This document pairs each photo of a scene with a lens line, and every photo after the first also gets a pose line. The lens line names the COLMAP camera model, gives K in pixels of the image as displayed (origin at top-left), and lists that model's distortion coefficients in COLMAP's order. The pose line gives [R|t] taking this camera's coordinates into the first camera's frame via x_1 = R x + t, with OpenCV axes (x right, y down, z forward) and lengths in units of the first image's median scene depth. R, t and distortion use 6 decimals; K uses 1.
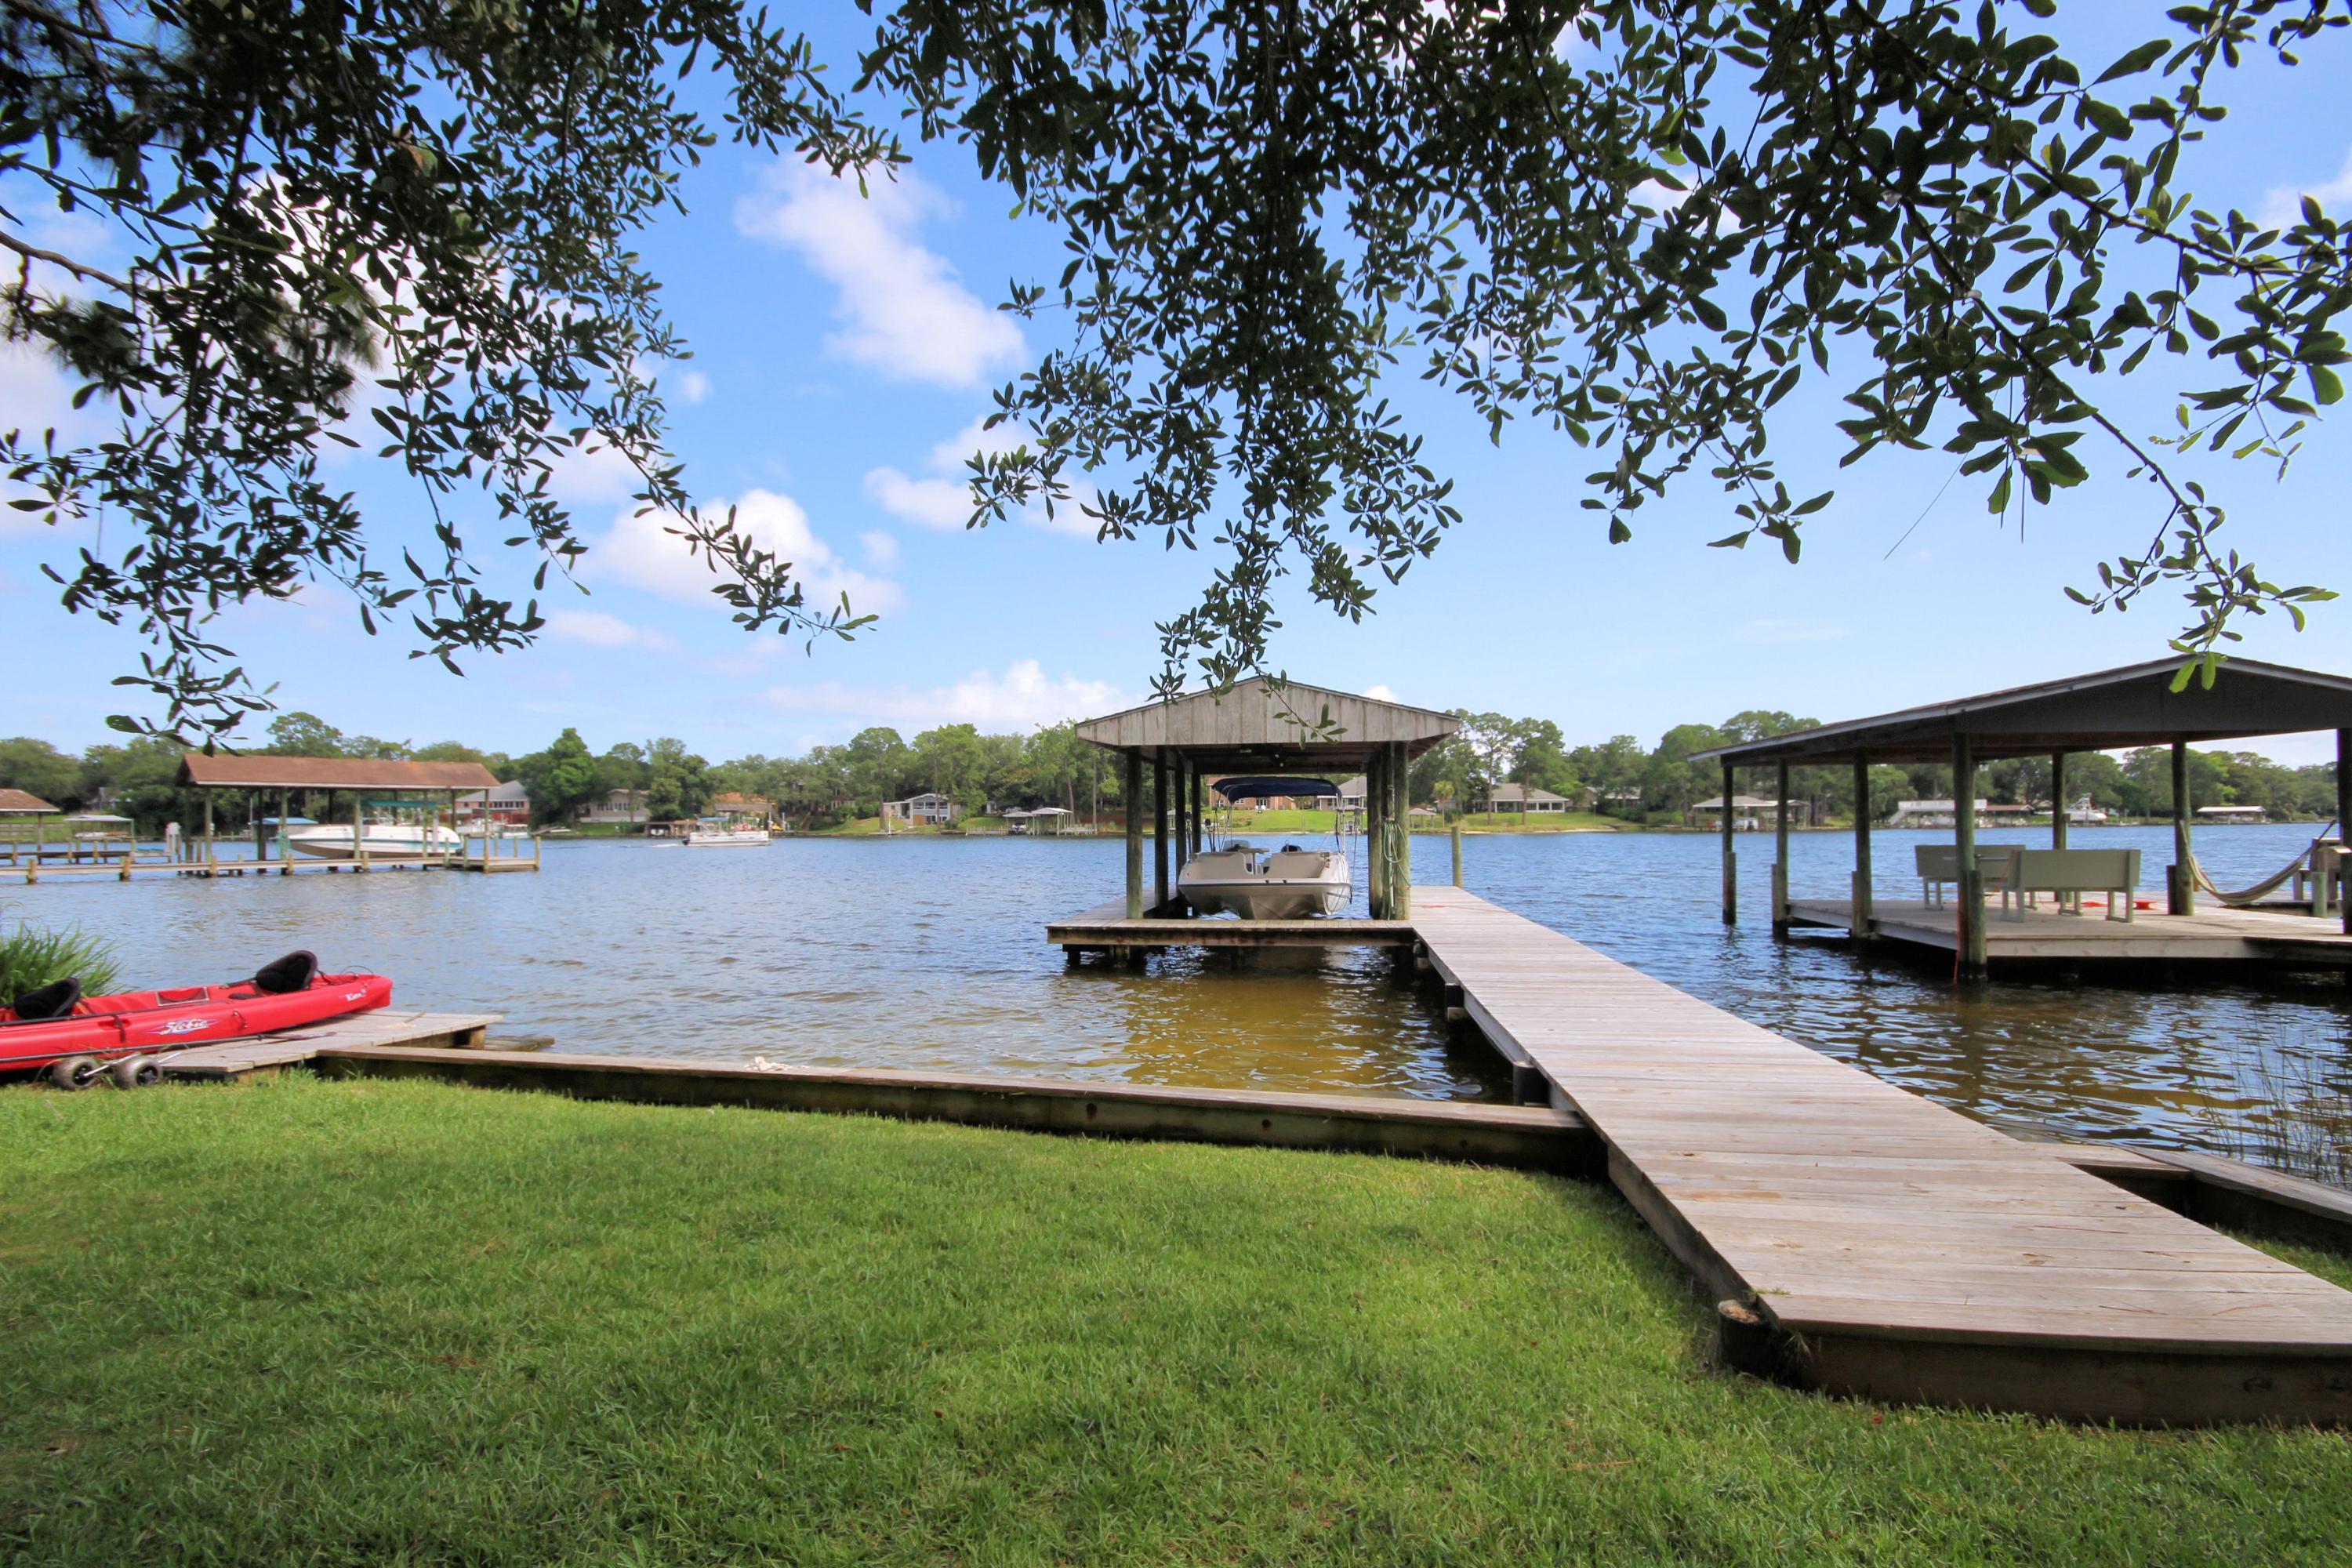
lens RADIAL K [[1084.8, 0, 1172.7], [0, 1084.8, 805.4], [0, 0, 1]] dist [0.008673, -0.011418]
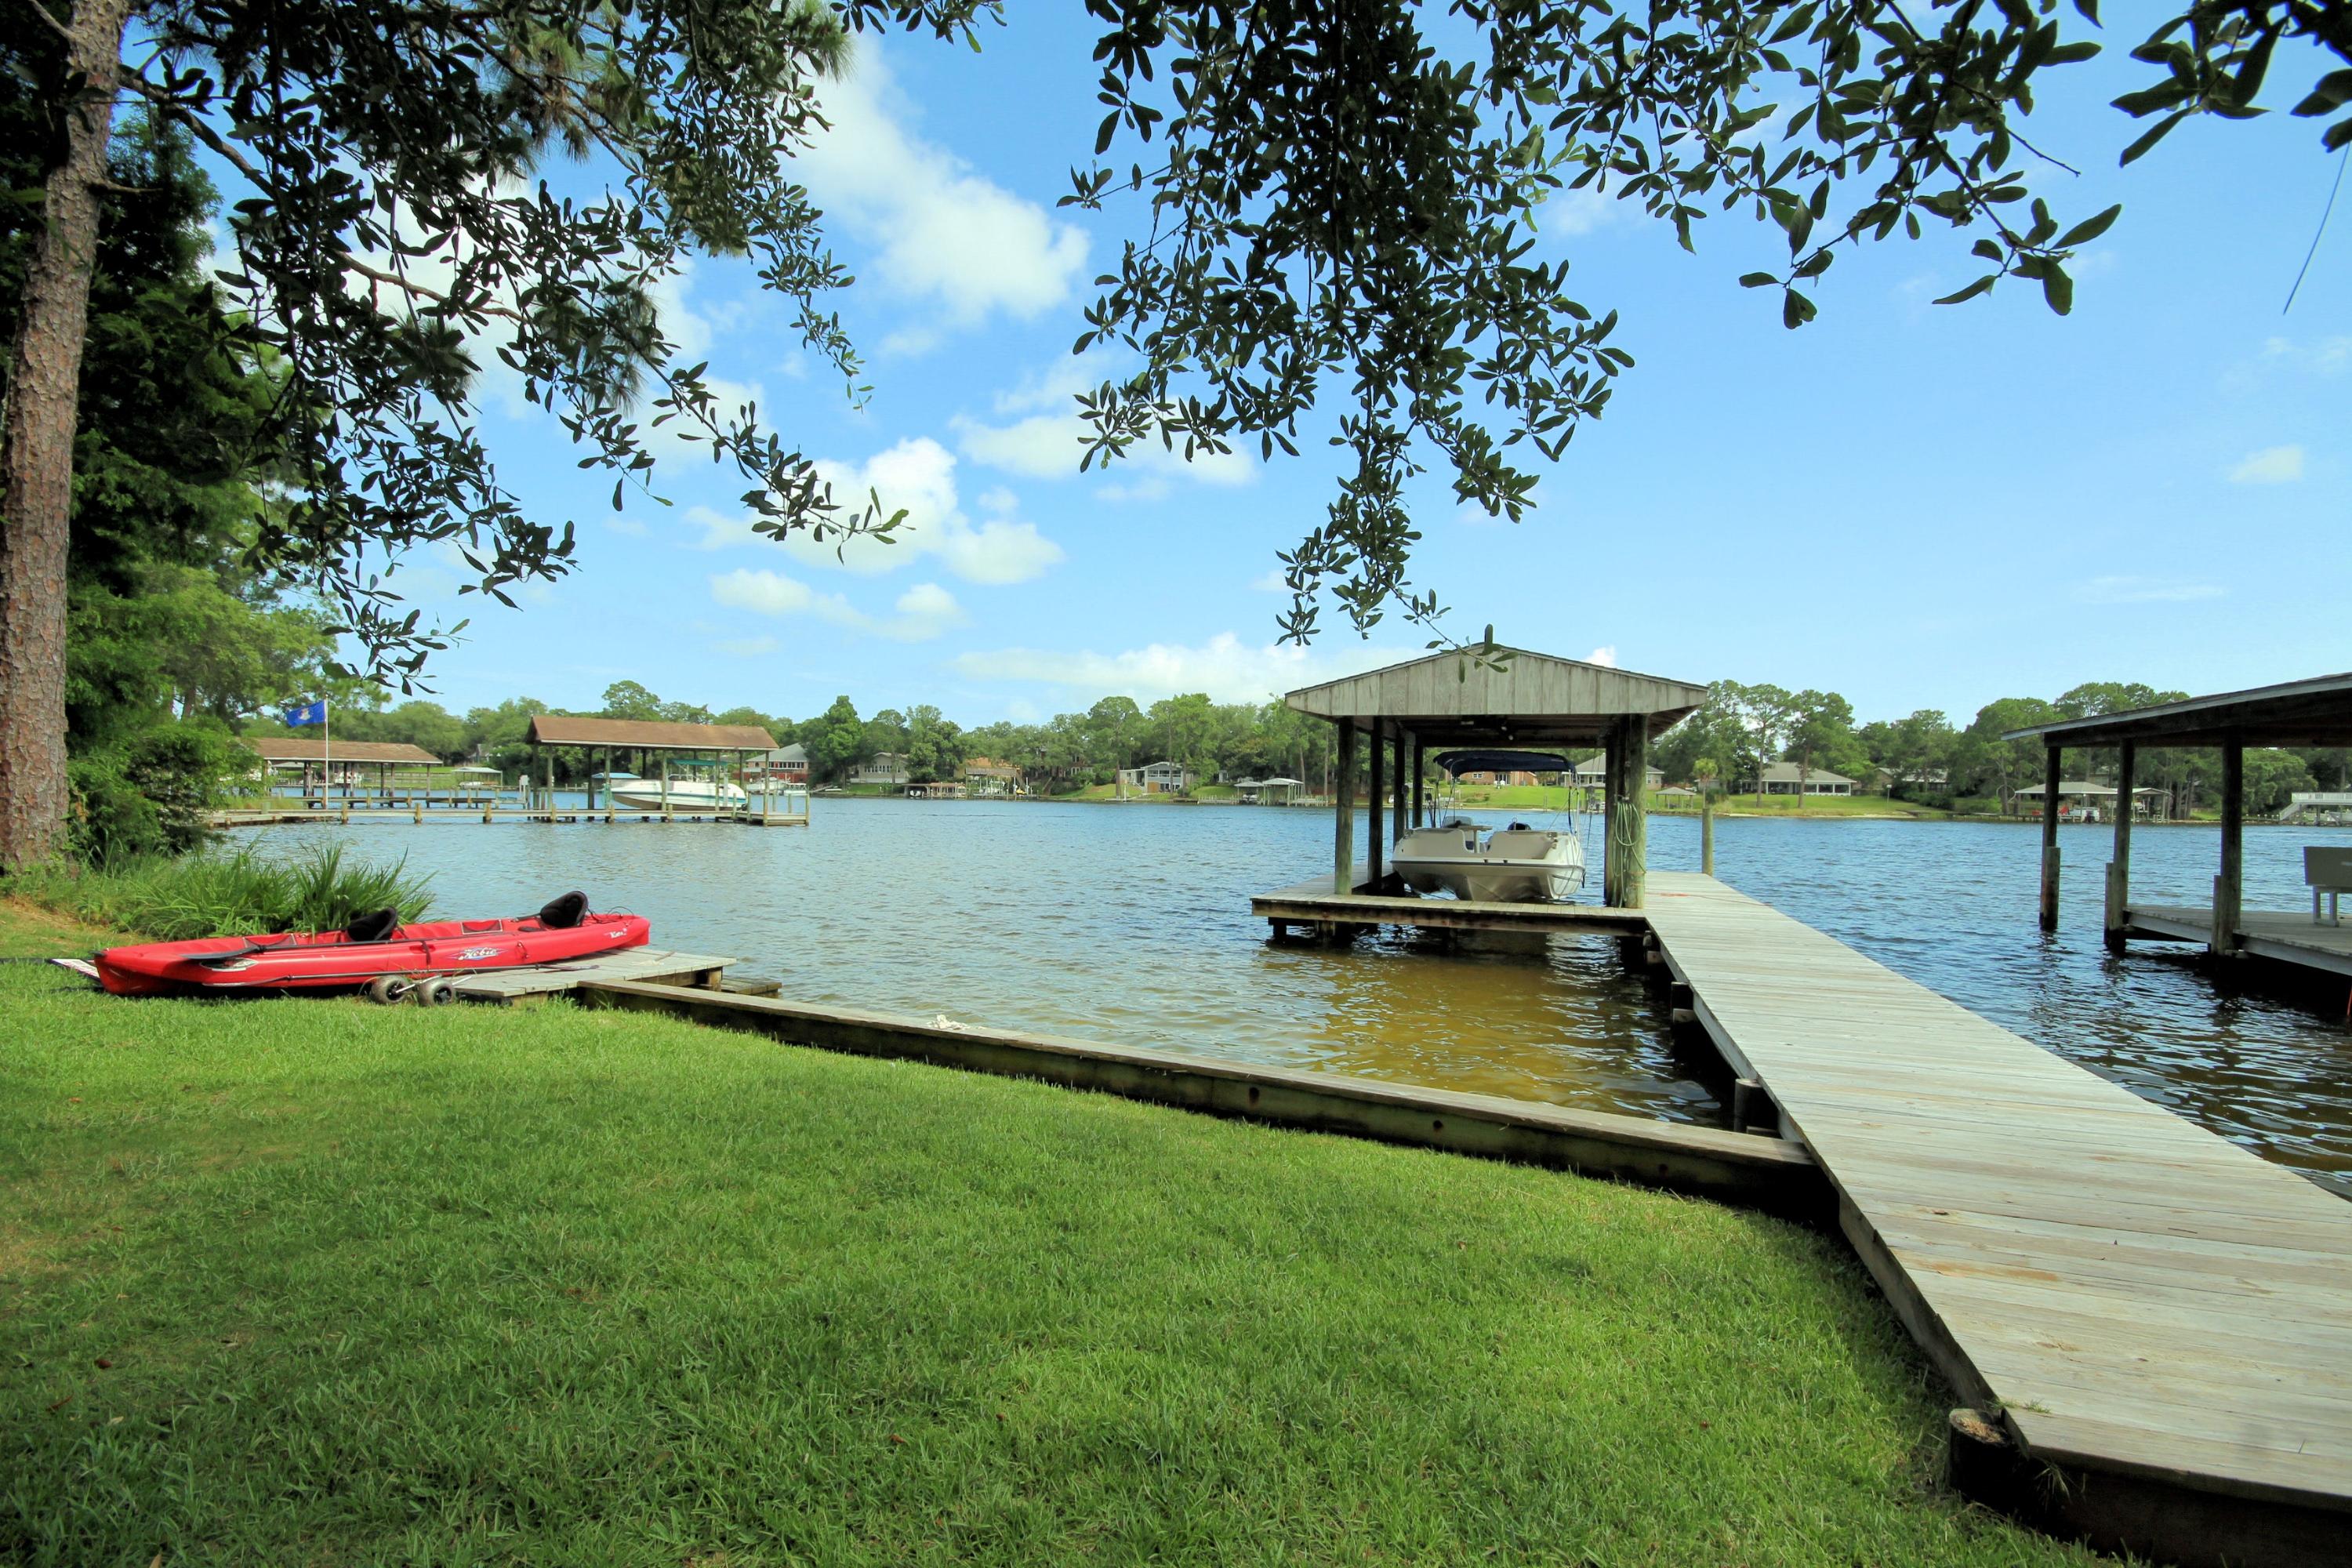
lens RADIAL K [[1086.2, 0, 1172.6], [0, 1086.2, 794.3], [0, 0, 1]] dist [0.003112, -0.003972]
pose [[0.977166, 0.024458, -0.211067, 0.018110], [-0.020914, 0.999601, 0.019008, -0.000360], [0.211448, -0.014159, 0.977287, 0.018036]]
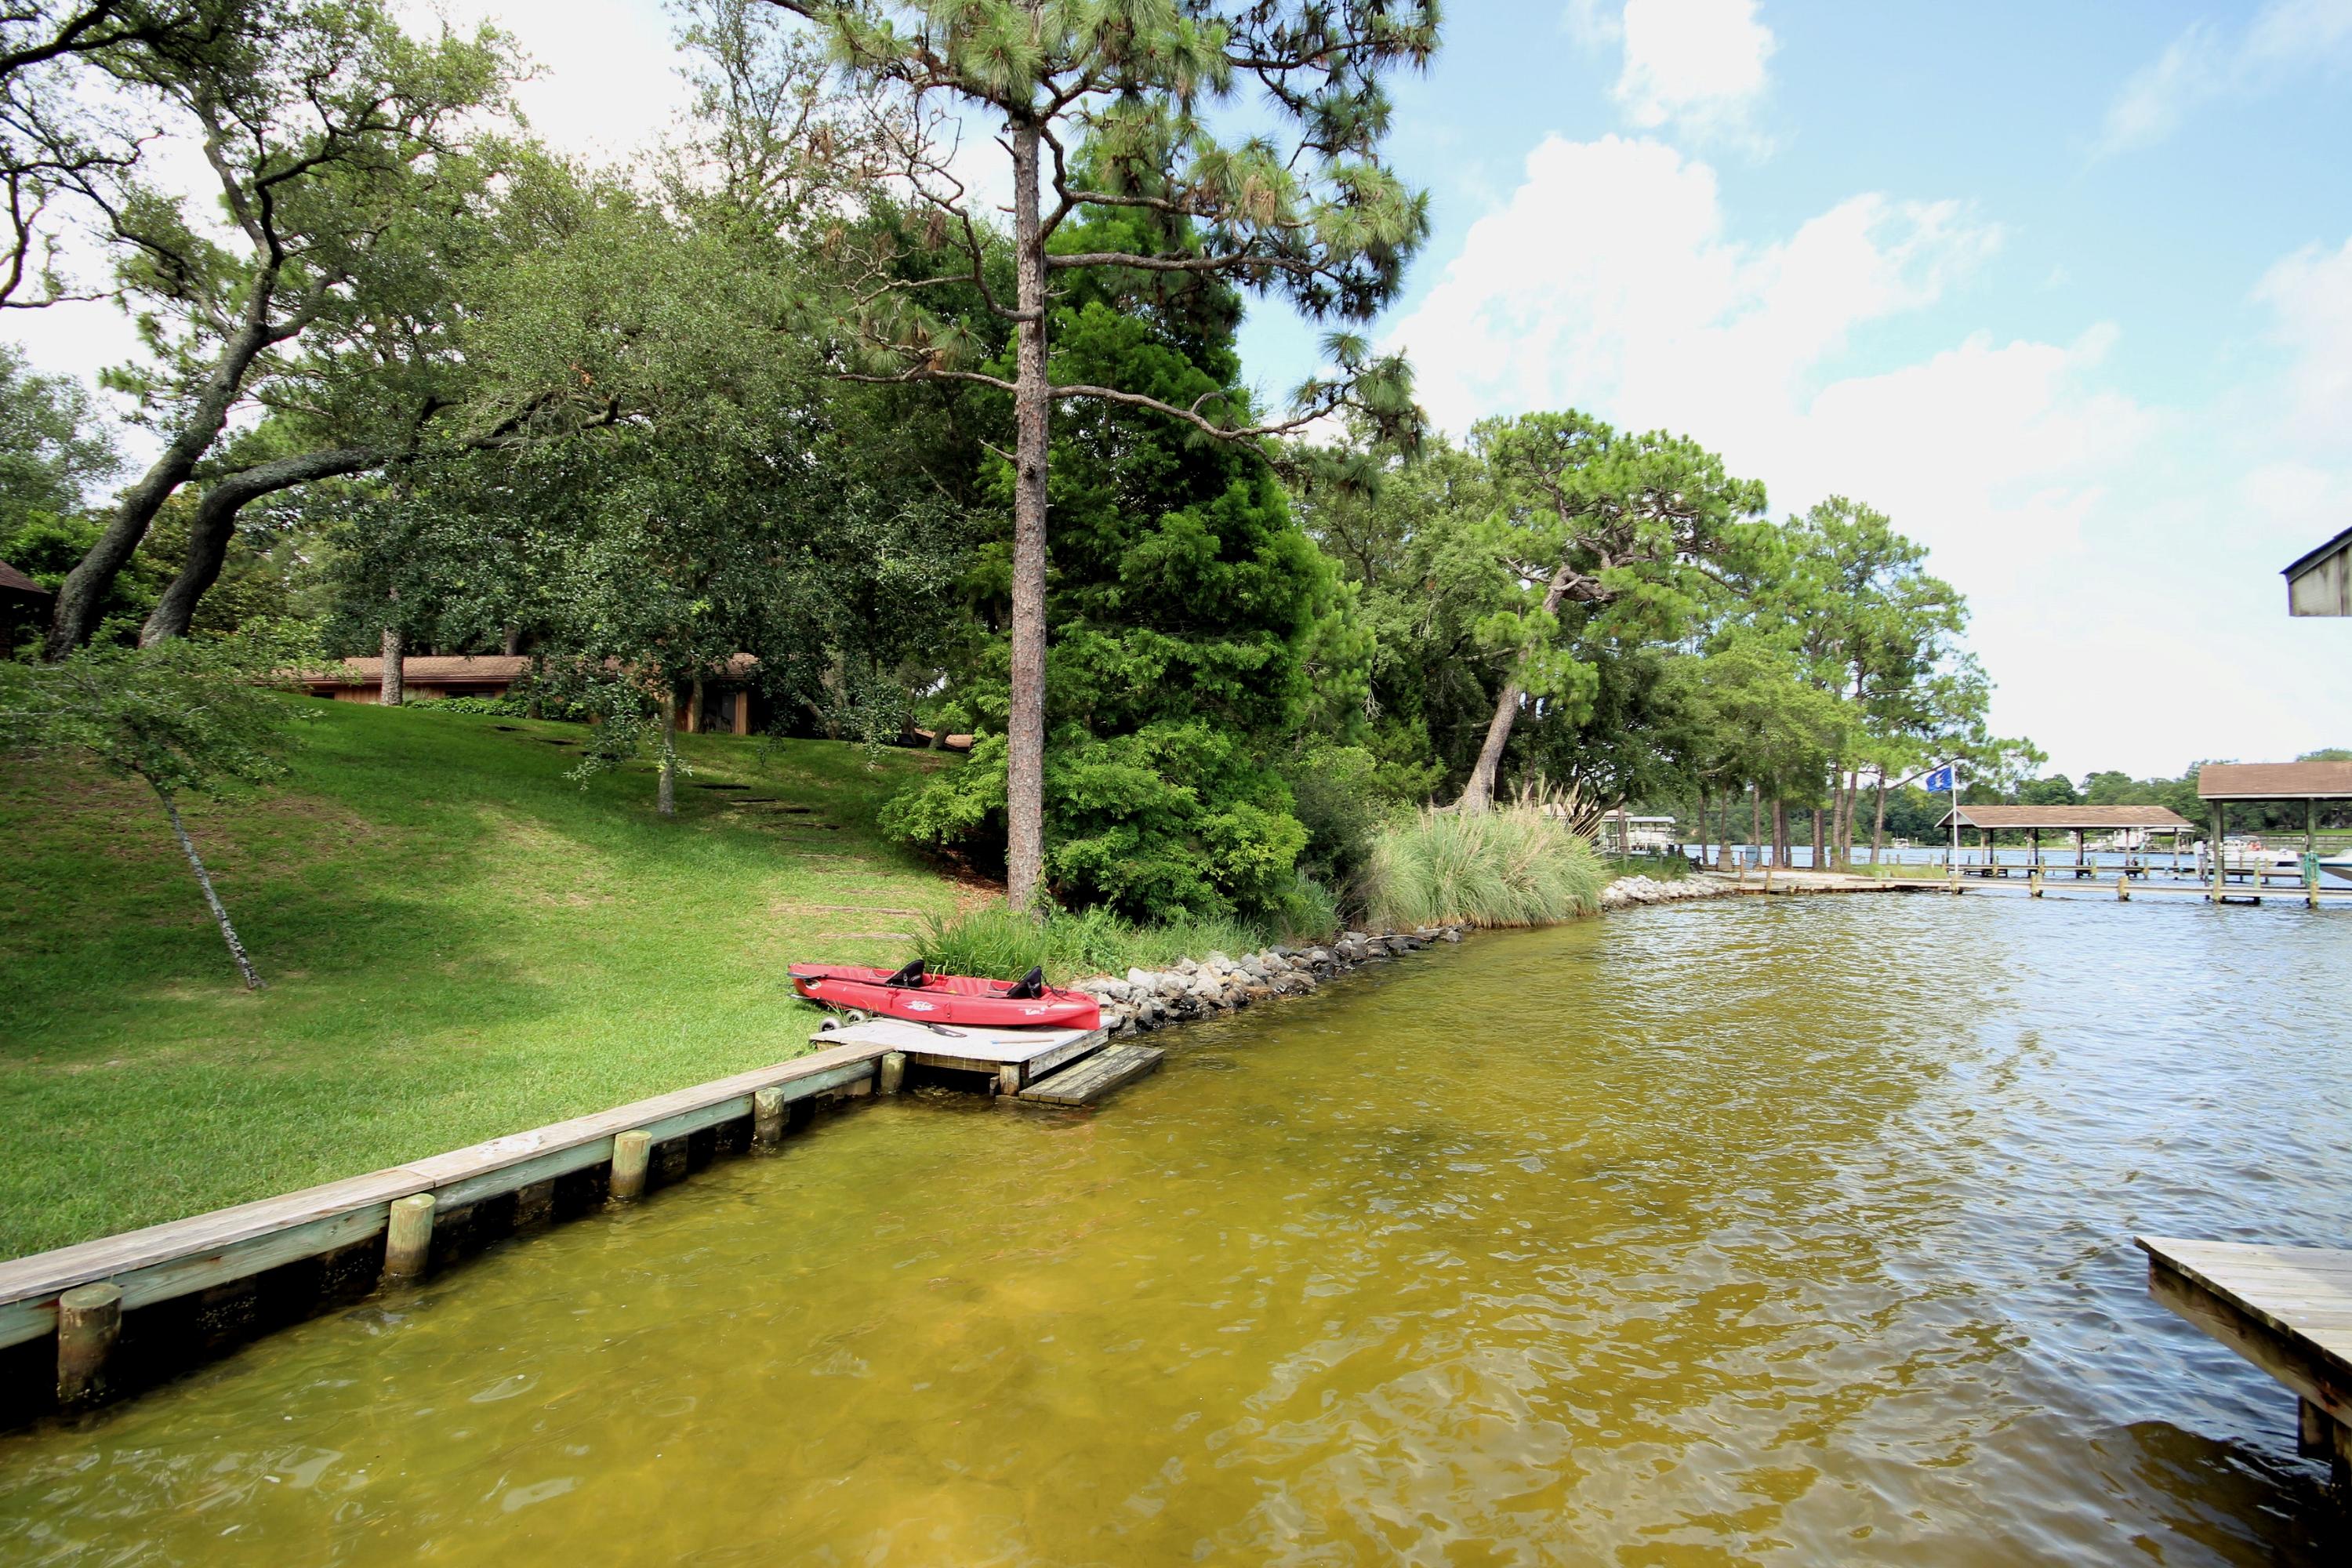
lens RADIAL K [[1086.2, 0, 1172.6], [0, 1086.2, 794.3], [0, 0, 1]] dist [0.003112, -0.003972]
pose [[-0.094112, -0.029847, -0.995114, 0.137502], [0.009291, 0.999481, -0.030857, -0.005959], [0.995518, -0.012150, -0.093785, 0.445947]]
